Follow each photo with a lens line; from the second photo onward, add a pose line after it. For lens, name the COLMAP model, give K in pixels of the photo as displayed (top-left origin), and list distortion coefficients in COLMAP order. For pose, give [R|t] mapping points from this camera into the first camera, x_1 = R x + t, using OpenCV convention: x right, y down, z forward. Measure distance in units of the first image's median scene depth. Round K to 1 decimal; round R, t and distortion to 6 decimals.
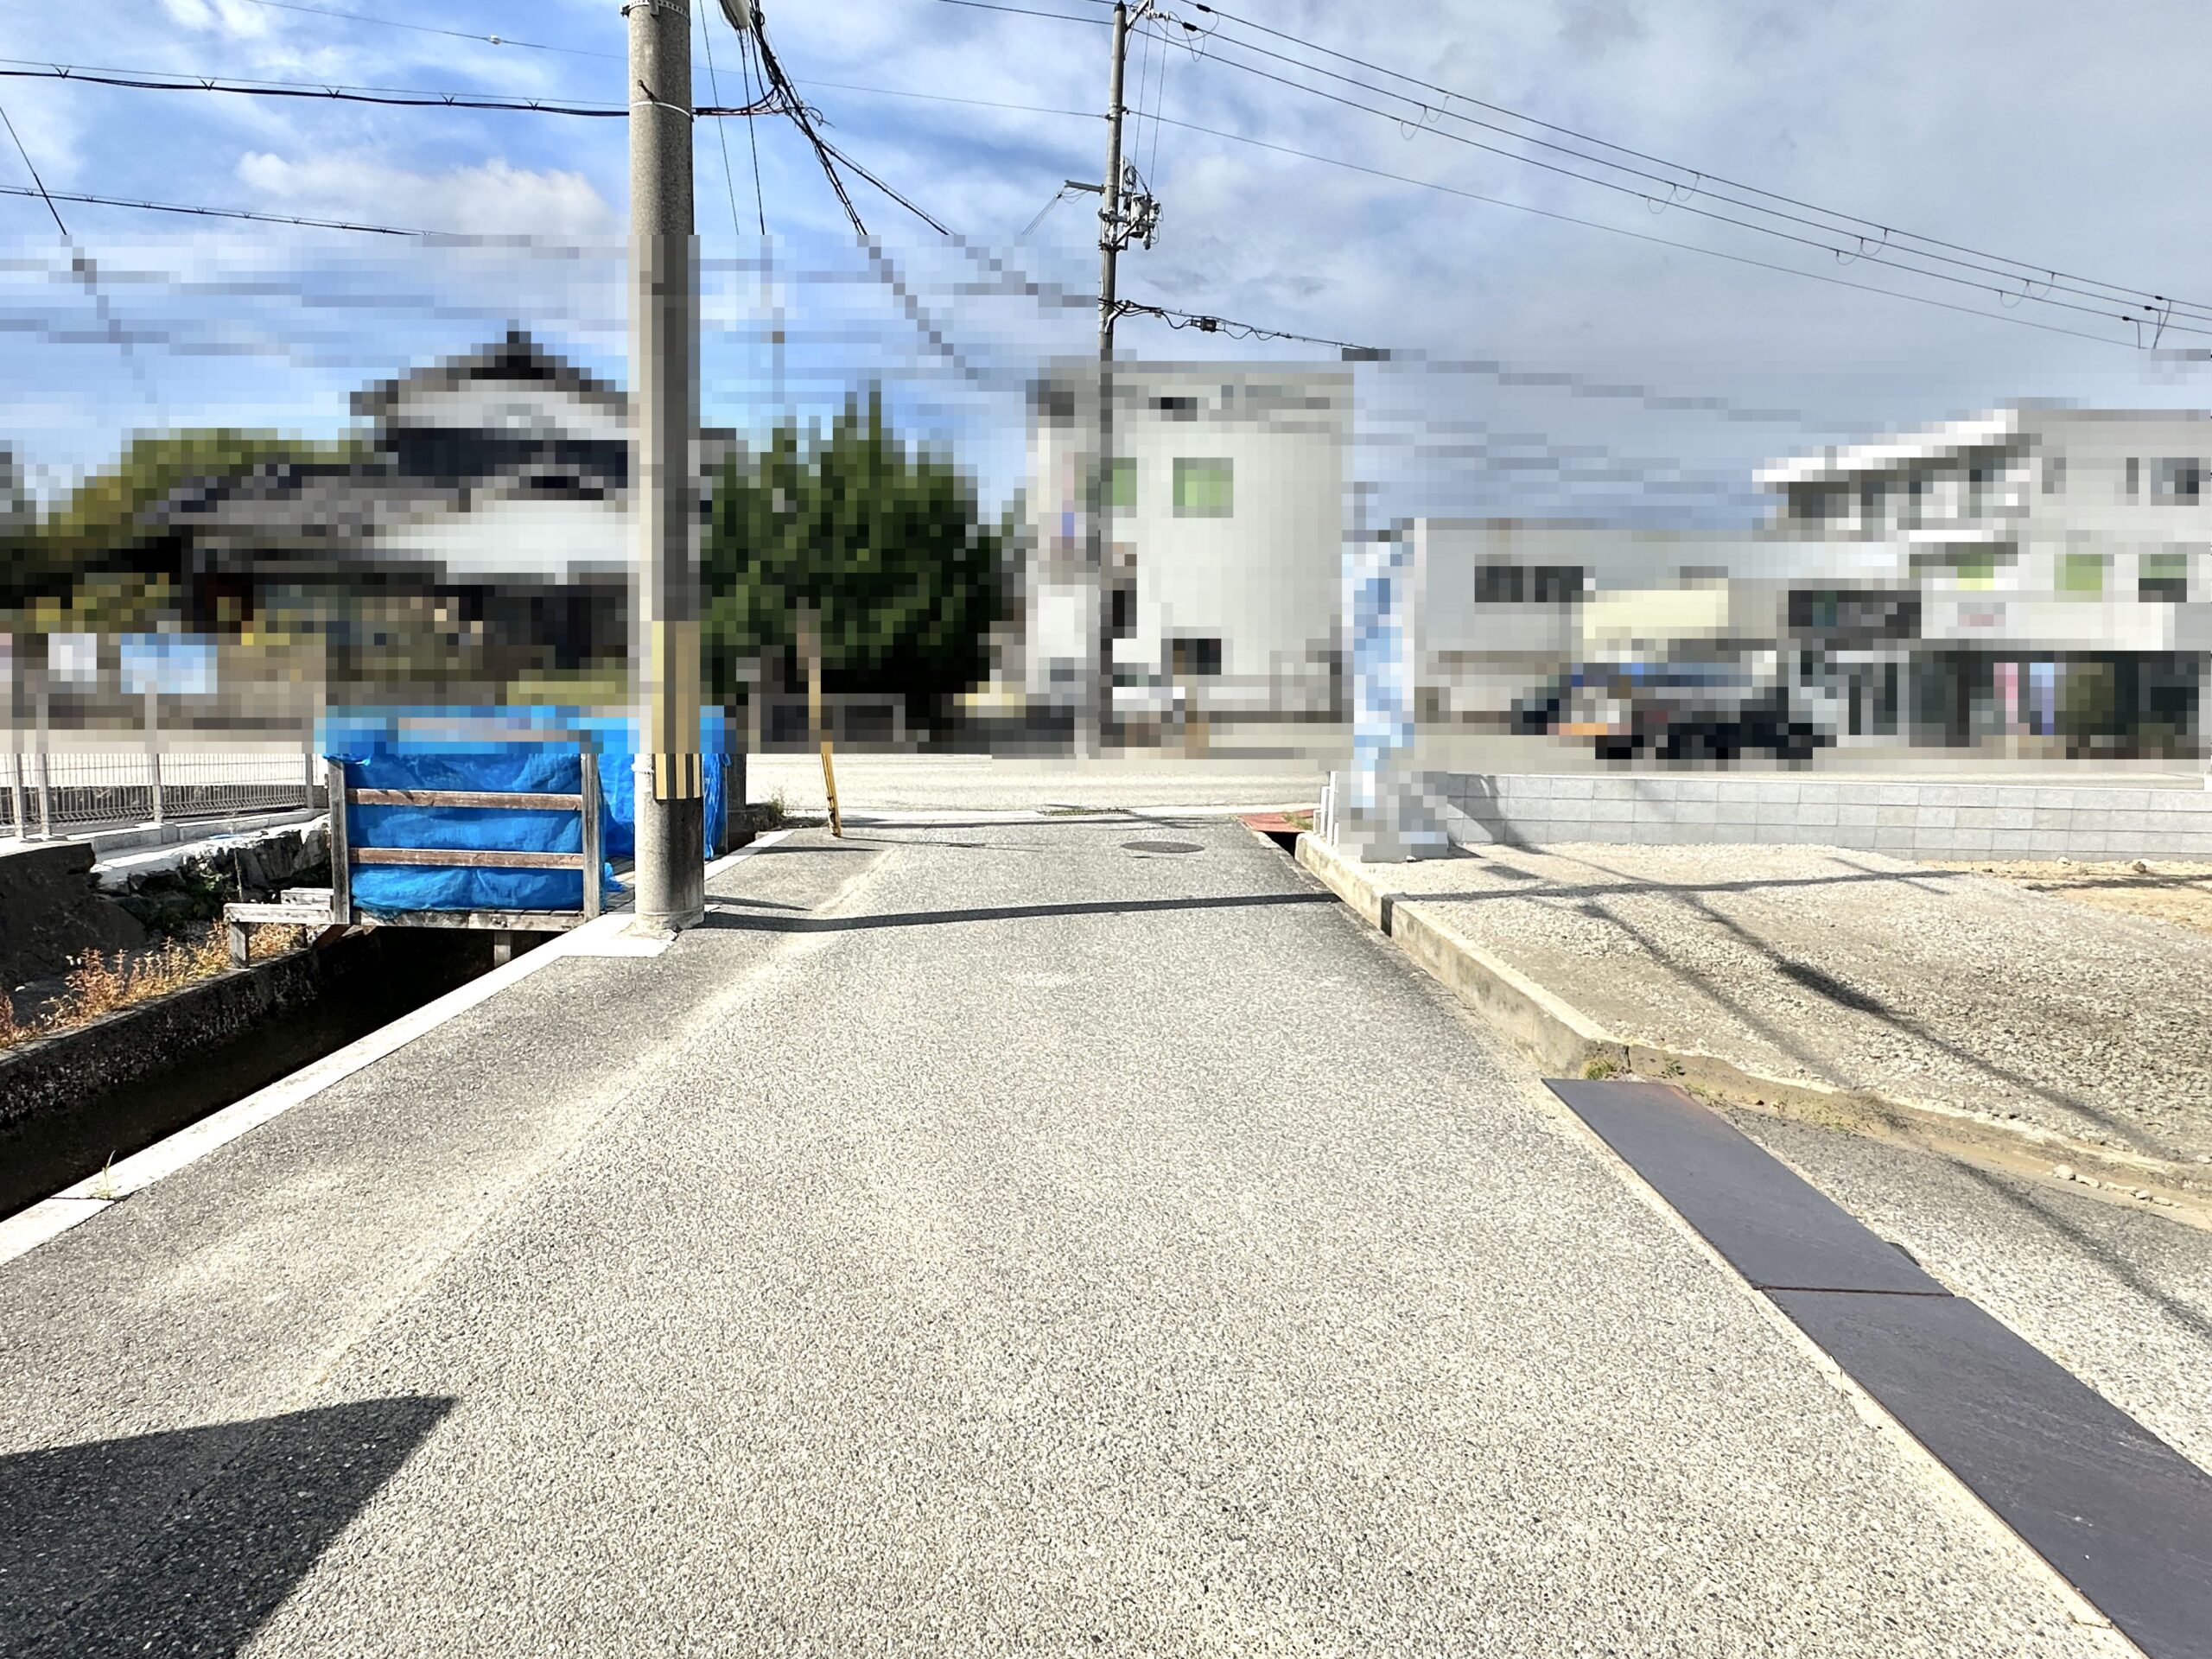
lens RADIAL K [[1267.5, 0, 1113.3], [0, 1267.5, 821.2], [0, 0, 1]] dist [0.002273, -0.000305]
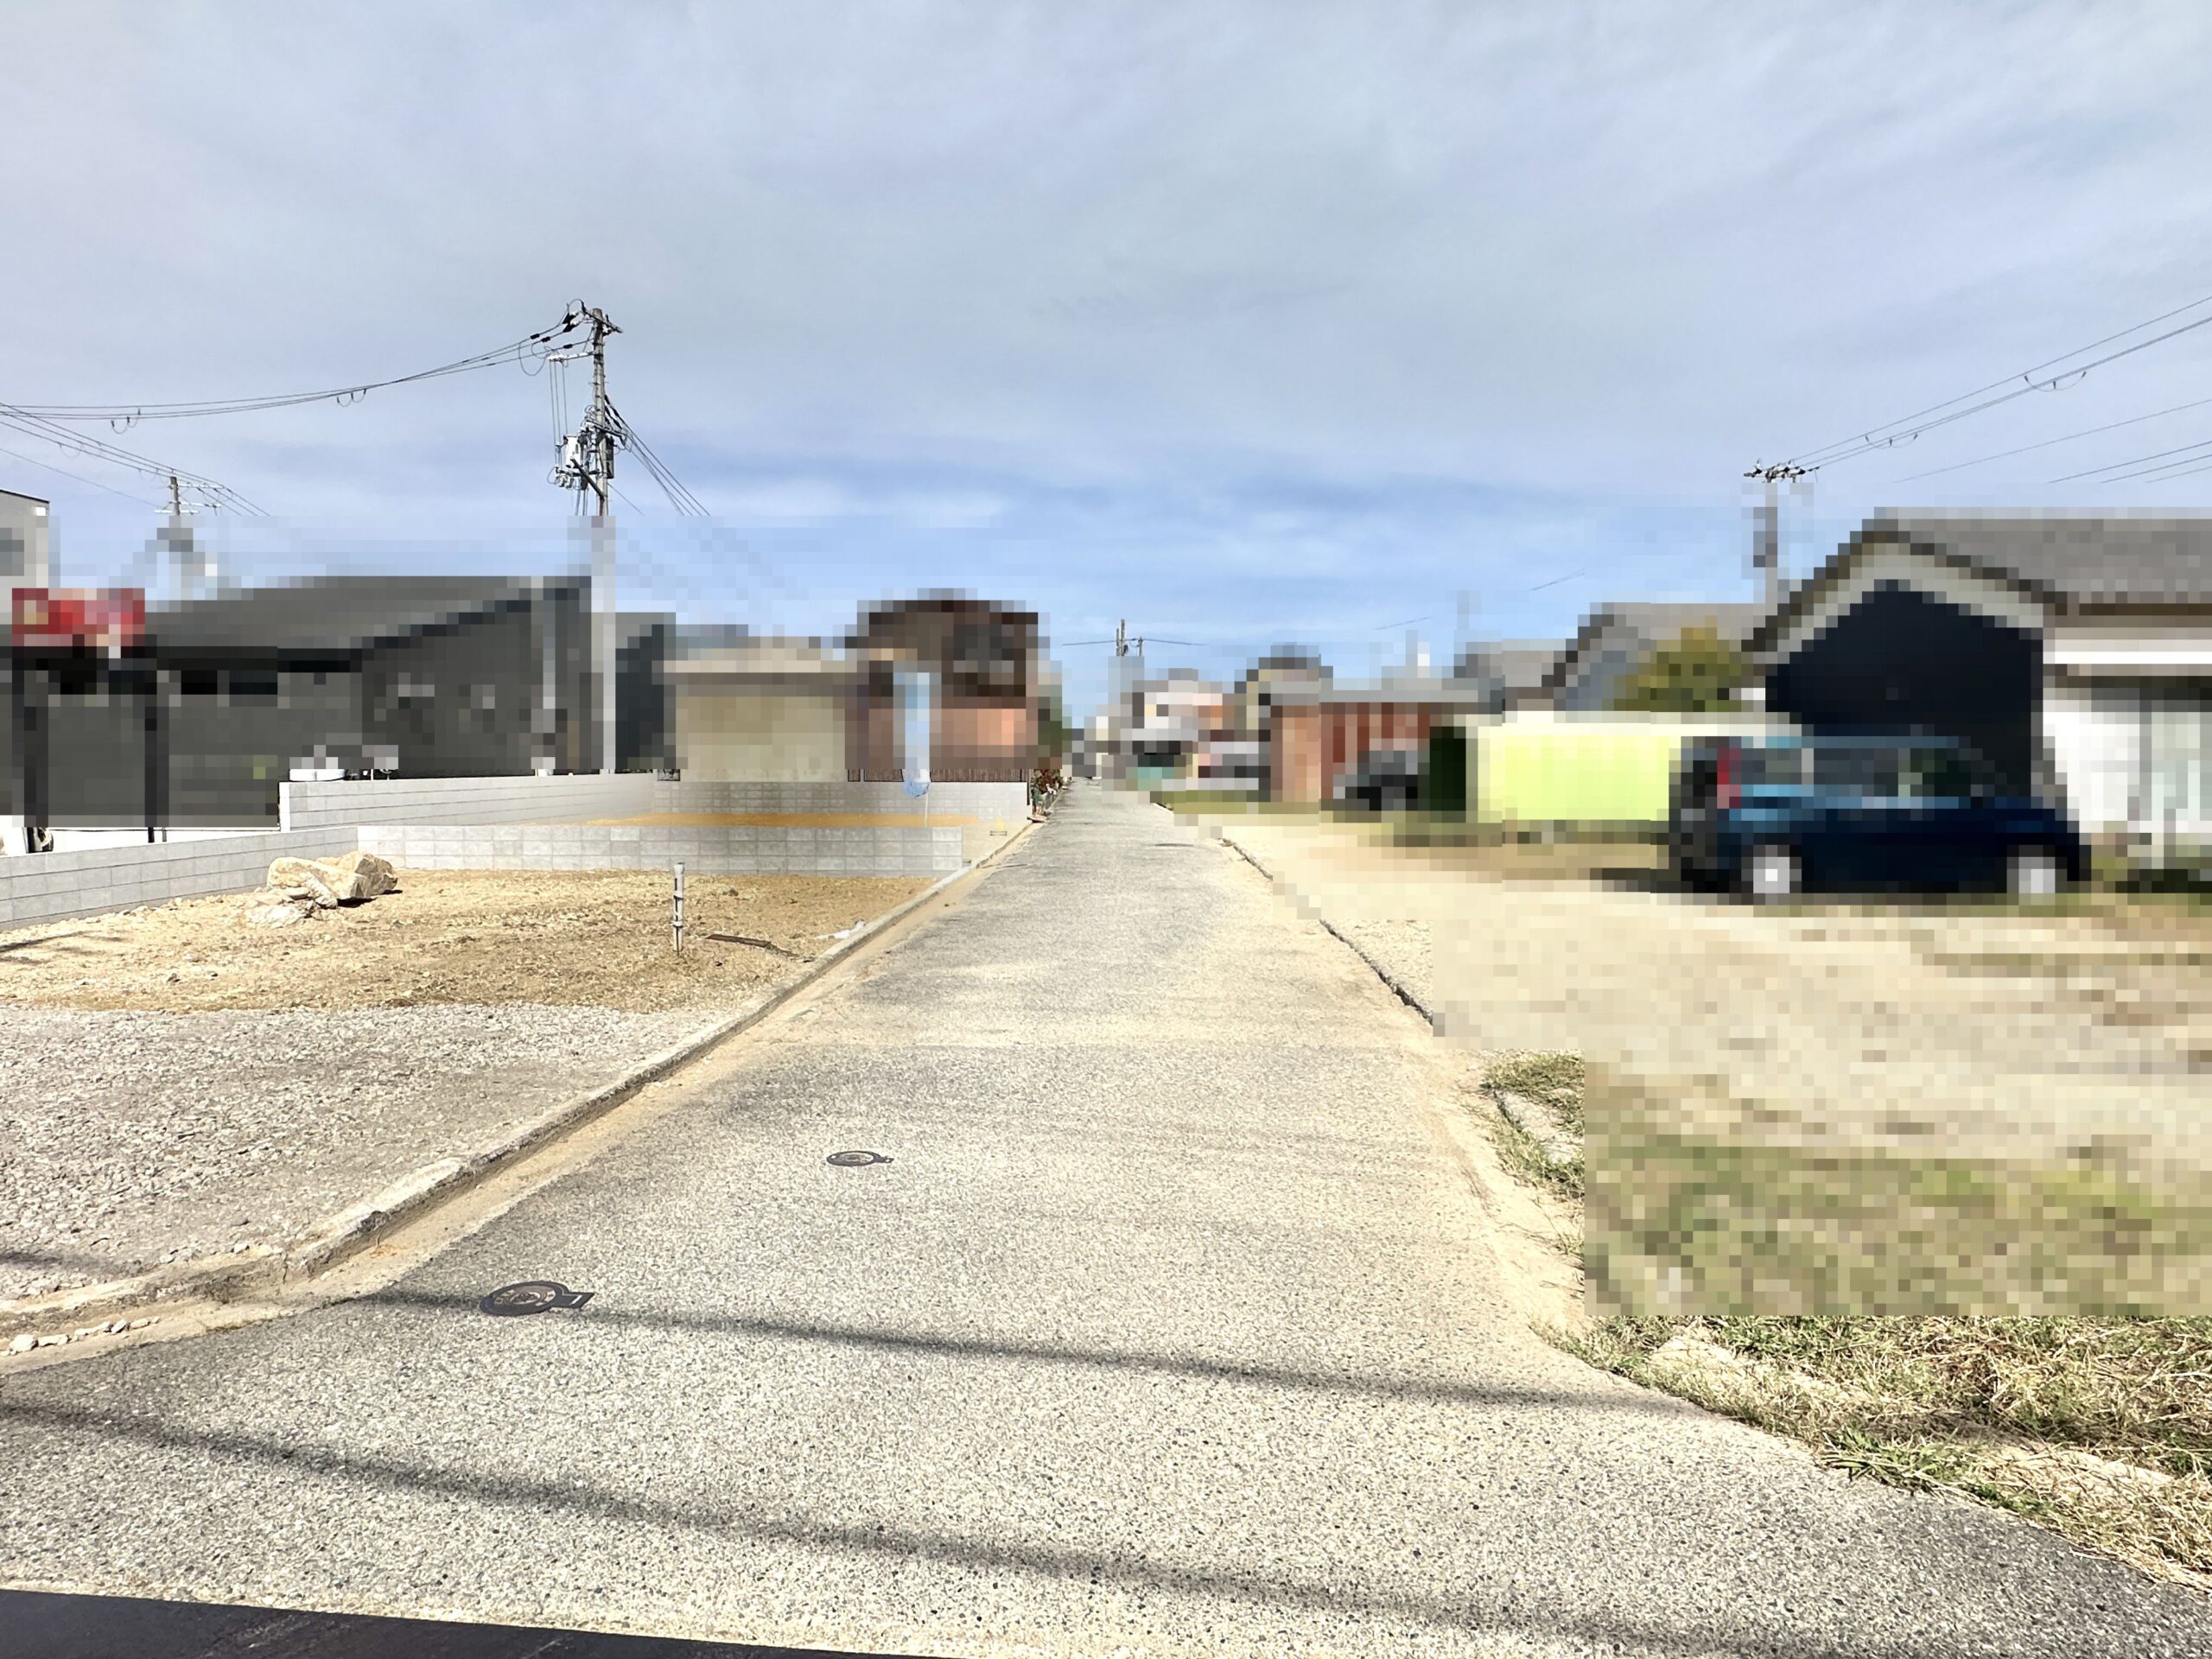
lens RADIAL K [[1267.5, 0, 1113.3], [0, 1267.5, 821.2], [0, 0, 1]] dist [0.002273, -0.000305]
pose [[0.108380, -0.078992, 0.990966, 0.014922], [0.123271, 0.990212, 0.065450, -0.011879], [-0.986437, 0.115064, 0.117057, 0.072085]]
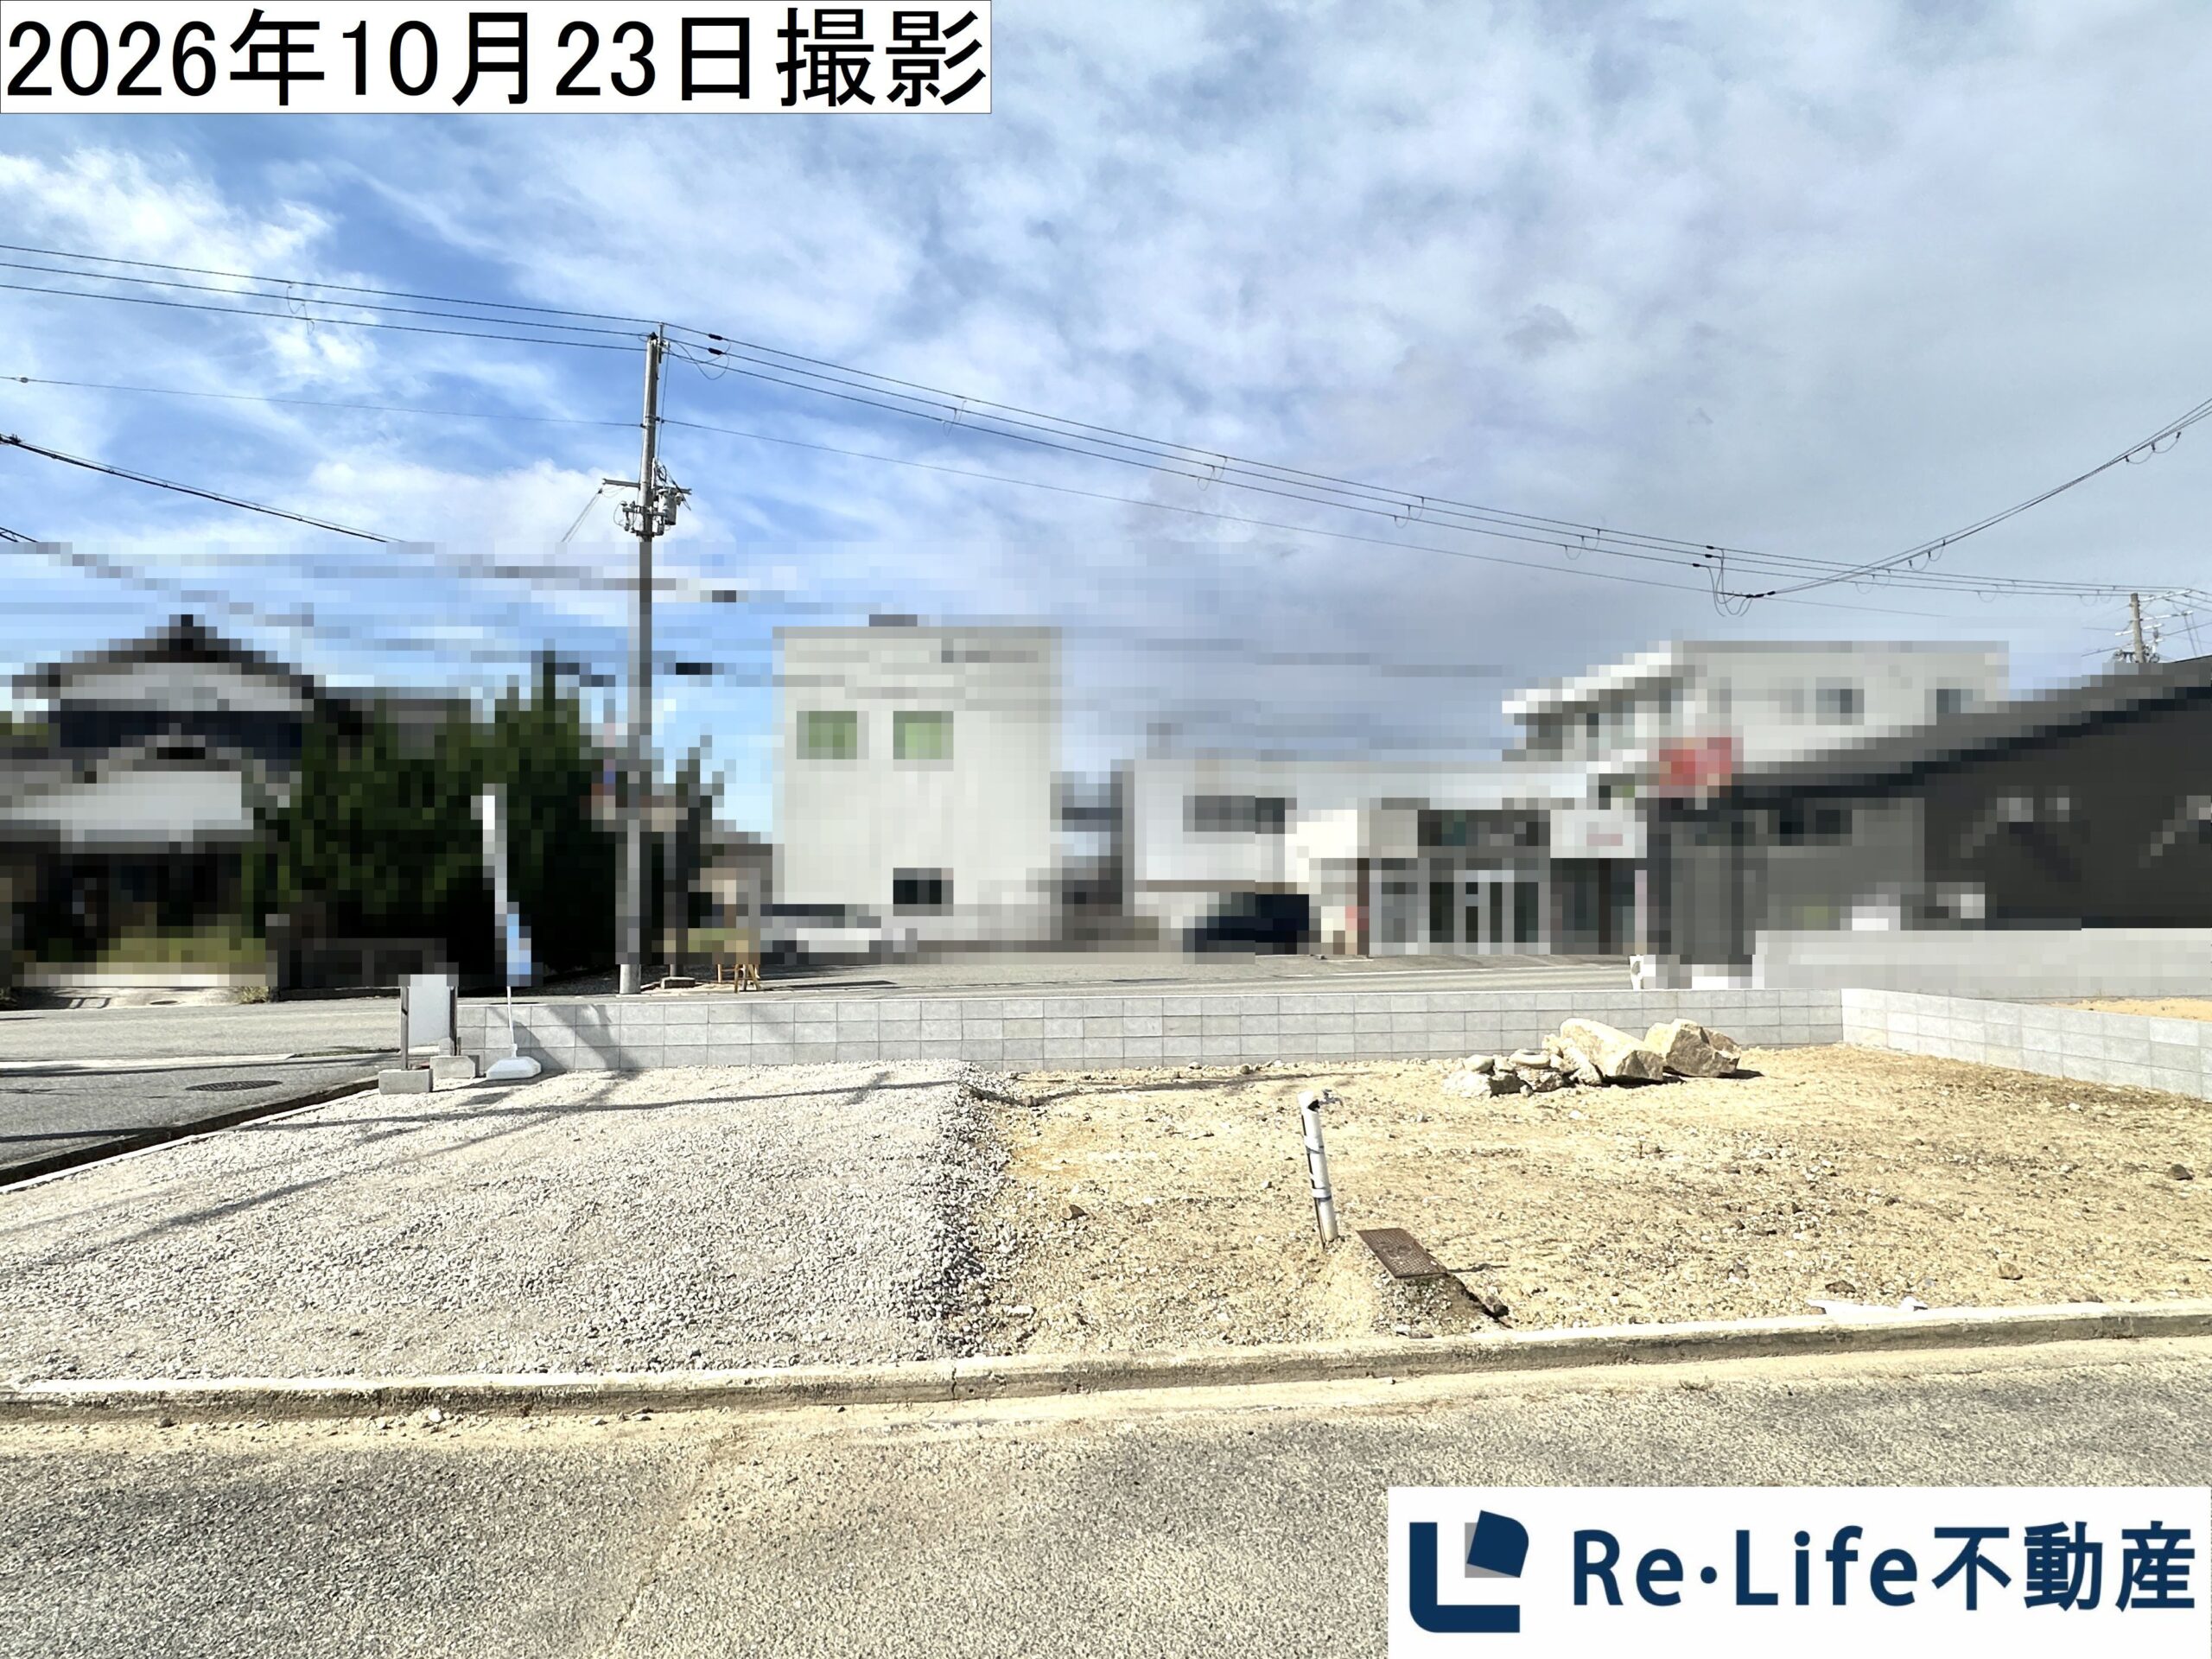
lens RADIAL K [[1237.9, 0, 1106.0], [0, 1237.9, 829.5], [0, 0, 1]] dist [0.001431, 0.000028]
pose [[0.998962, -0.032533, 0.031887, 0.820212], [0.037621, 0.983888, -0.174782, 0.019143], [-0.025687, 0.175800, 0.984091, -0.082205]]
